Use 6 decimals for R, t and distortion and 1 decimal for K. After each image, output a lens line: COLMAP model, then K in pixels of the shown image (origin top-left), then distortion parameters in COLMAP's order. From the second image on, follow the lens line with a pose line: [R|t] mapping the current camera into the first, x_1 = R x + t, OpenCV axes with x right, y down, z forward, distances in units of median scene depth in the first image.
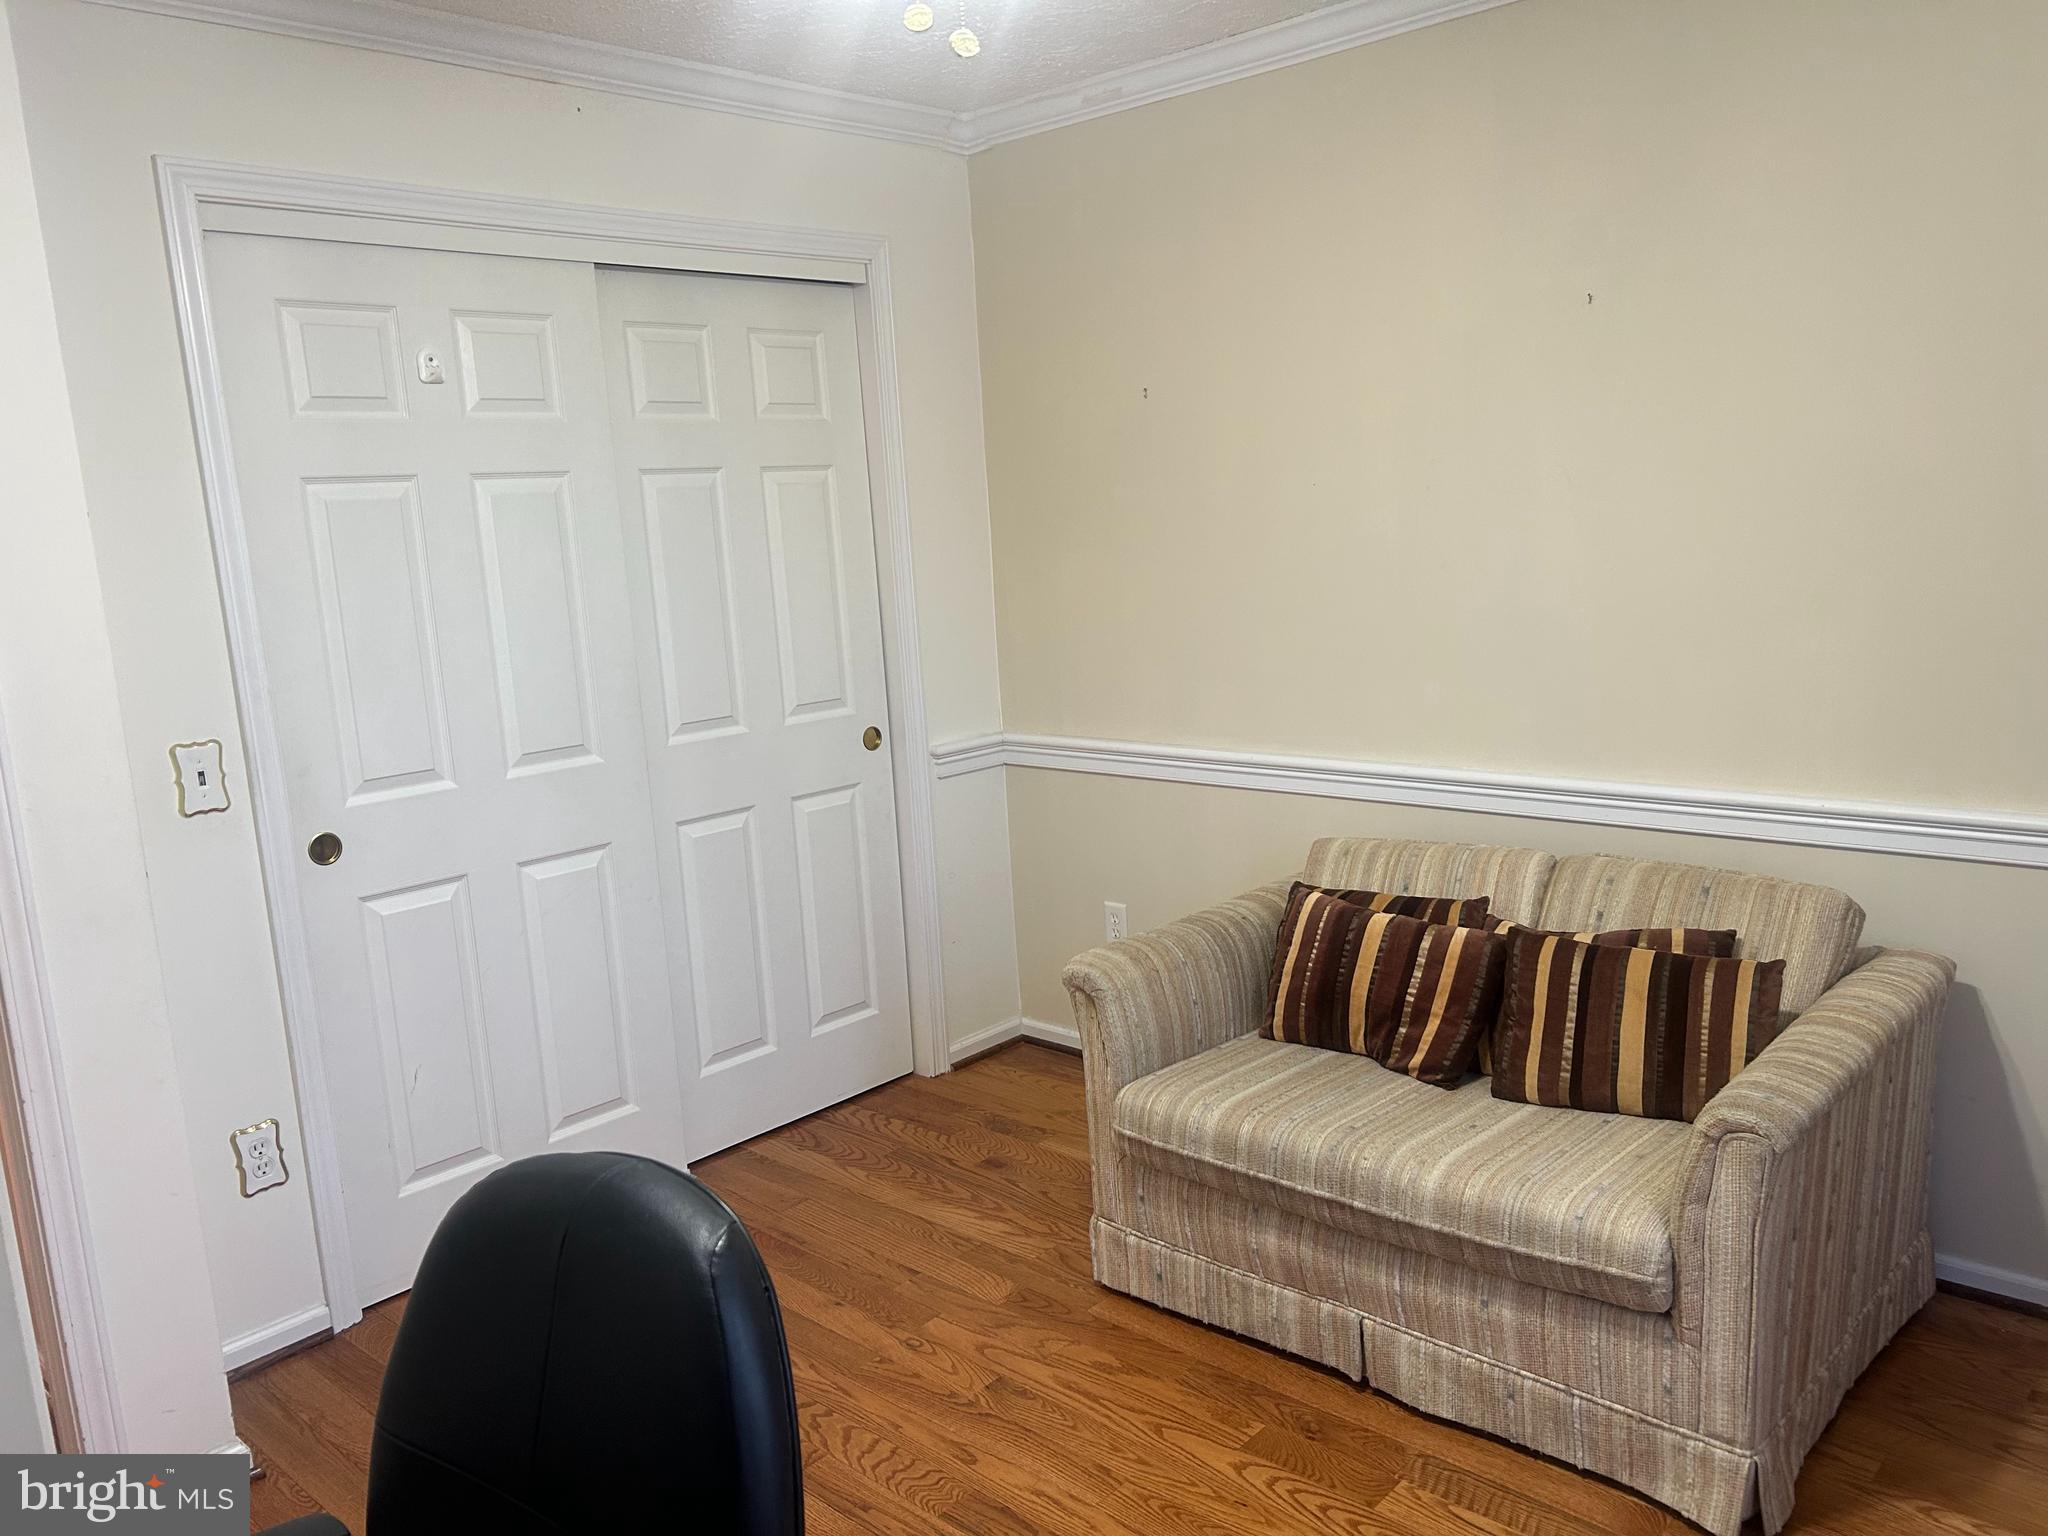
lens RADIAL K [[1538.6, 0, 1032.6], [0, 1538.6, 769.2], [0, 0, 1]] dist [0.011205, -0.007432]
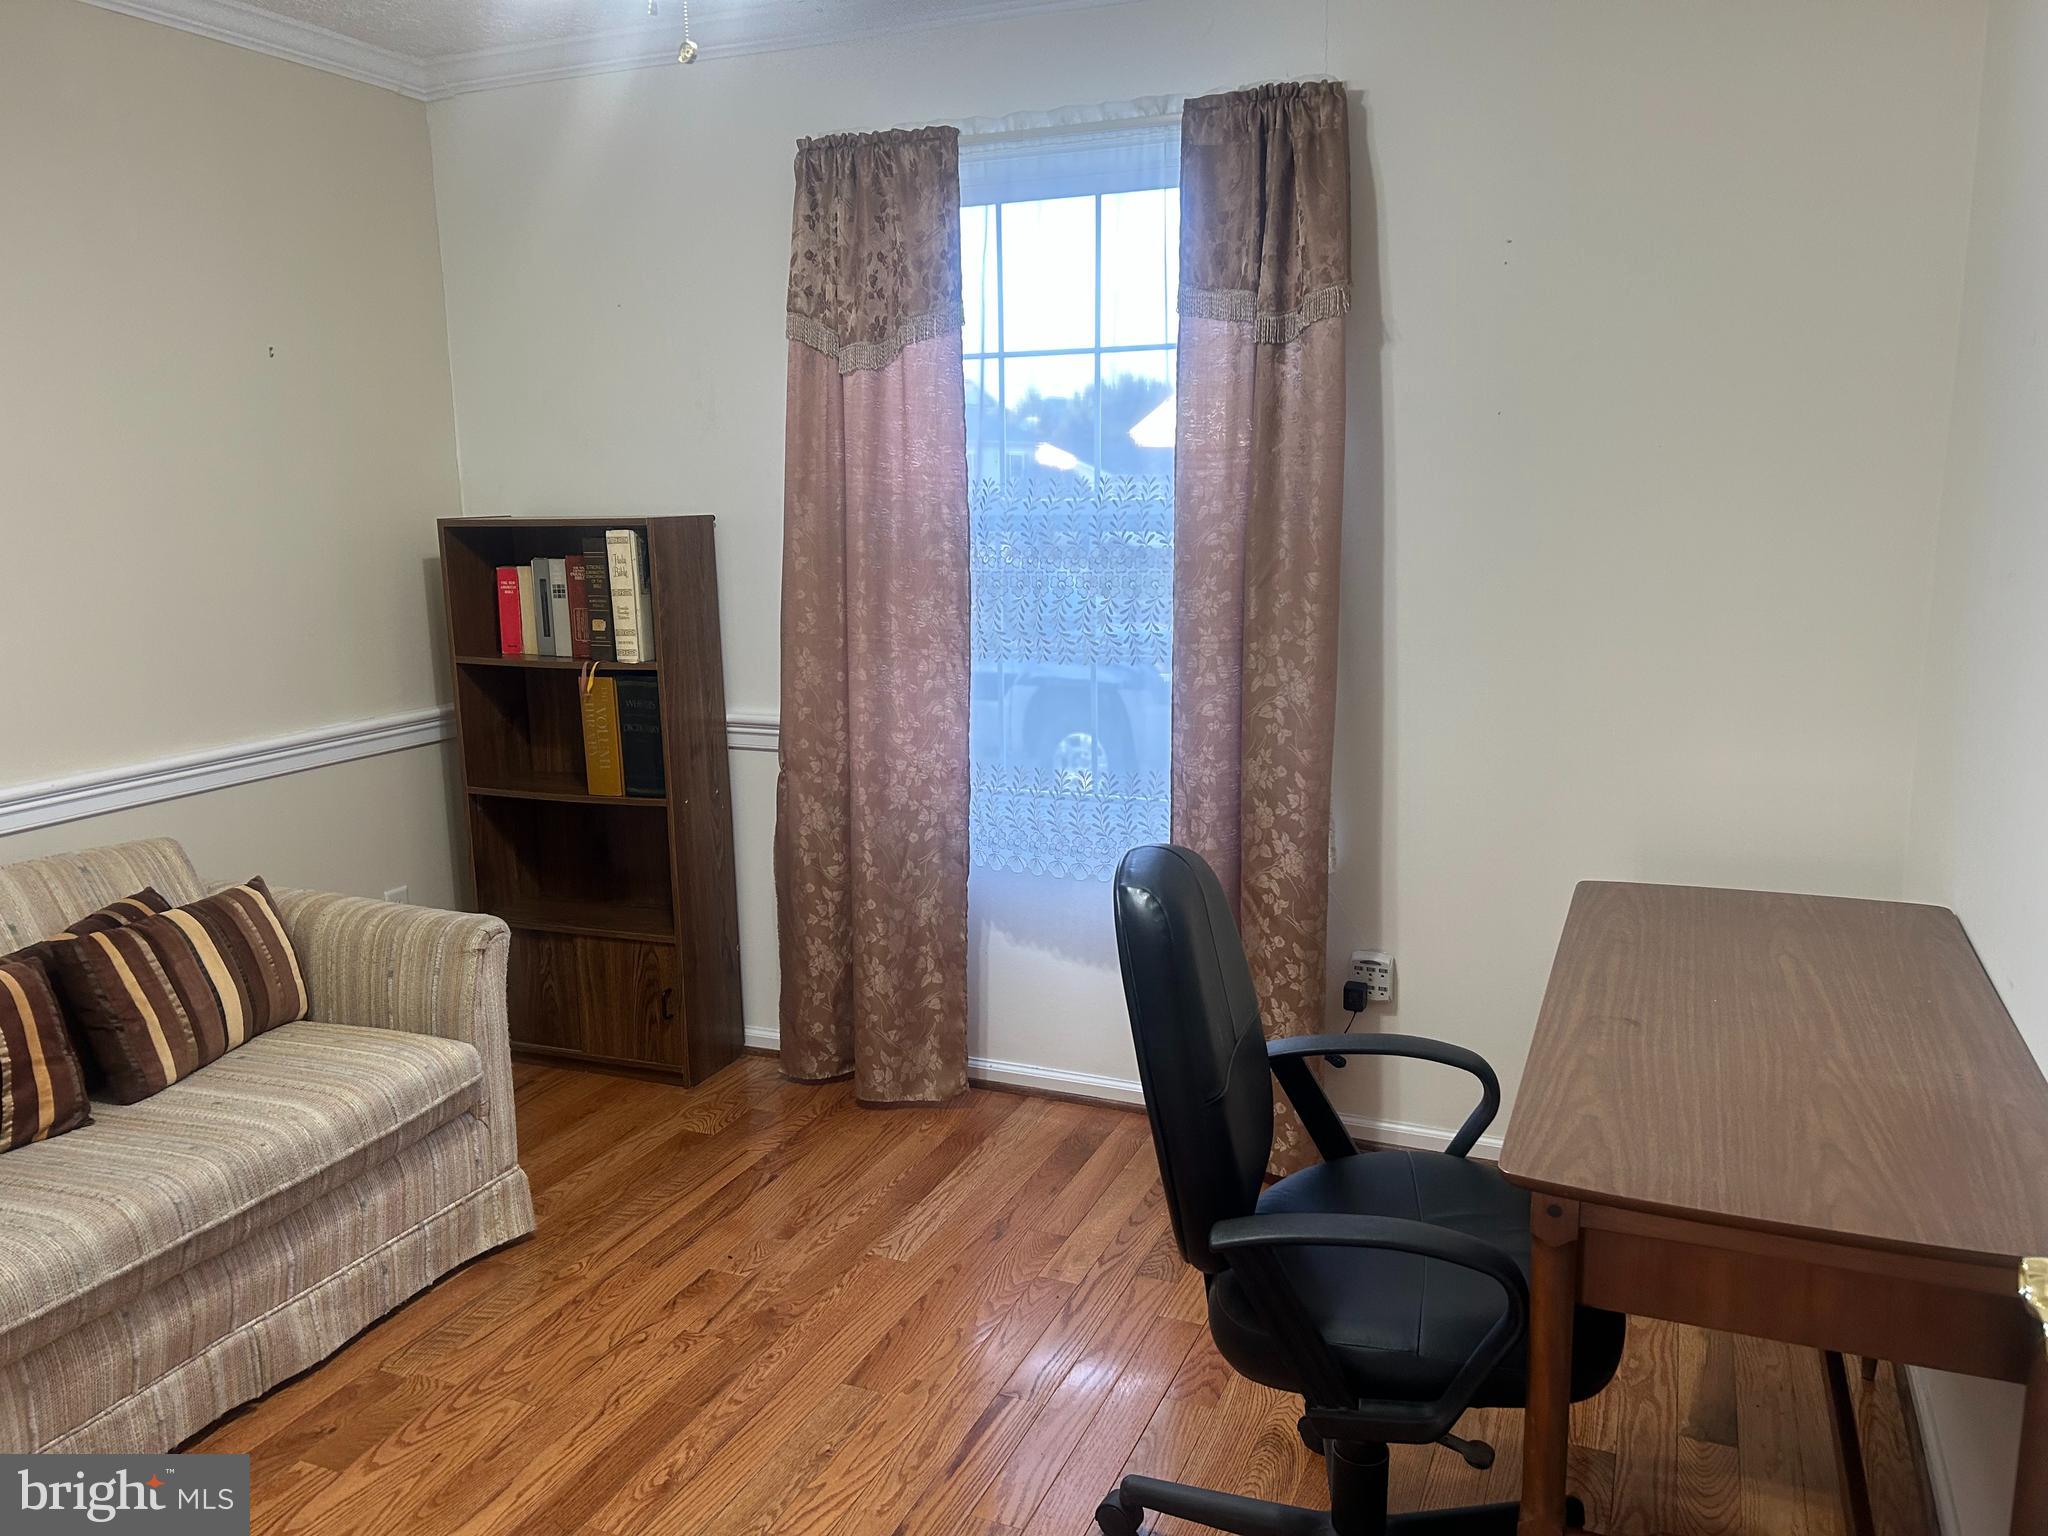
lens RADIAL K [[1538.6, 0, 1031.0], [0, 1538.6, 768.7], [0, 0, 1]] dist [0.011205, -0.007432]
pose [[-0.340617, -0.113032, 0.933383, -0.832688], [0.192059, 0.963449, 0.186760, -0.066193], [-0.920377, 0.242878, -0.306458, 0.790562]]
